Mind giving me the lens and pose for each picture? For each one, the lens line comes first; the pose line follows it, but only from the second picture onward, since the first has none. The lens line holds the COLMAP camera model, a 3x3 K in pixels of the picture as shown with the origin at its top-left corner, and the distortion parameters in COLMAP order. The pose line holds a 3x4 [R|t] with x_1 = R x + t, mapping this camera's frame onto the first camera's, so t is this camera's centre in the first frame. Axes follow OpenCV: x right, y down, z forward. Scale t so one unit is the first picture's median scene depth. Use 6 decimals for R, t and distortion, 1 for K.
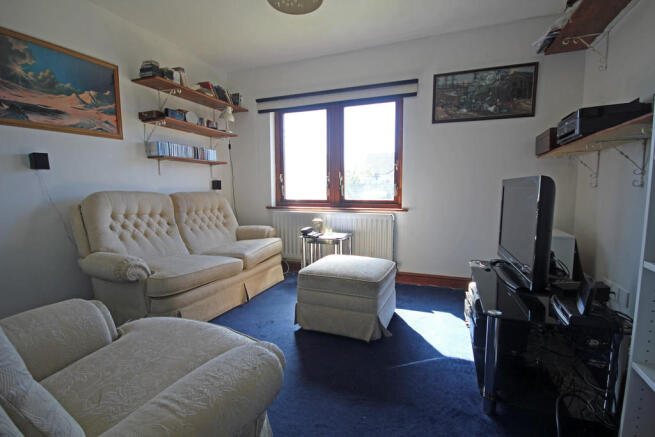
lens RADIAL K [[309.1, 0, 328.8], [0, 309.1, 220.3], [0, 0, 1]] dist [-0.001003, -0.001041]
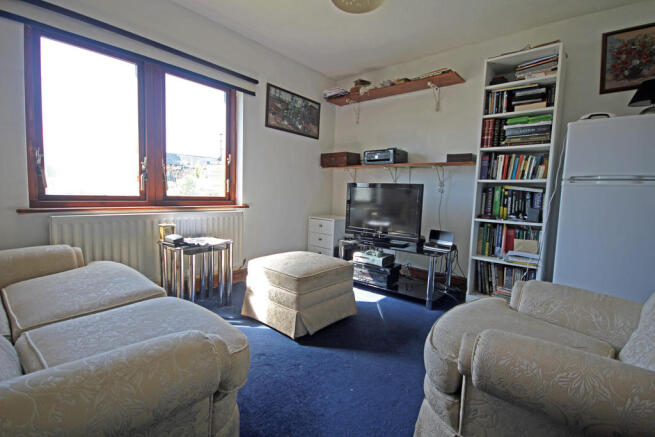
lens RADIAL K [[309.1, 0, 325.6], [0, 309.1, 219.9], [0, 0, 1]] dist [-0.001003, -0.001041]
pose [[0.305058, -0.072661, 0.949558, -0.688349], [0.059878, 0.996576, 0.057022, -0.033626], [-0.950449, 0.039463, 0.308365, 0.485885]]
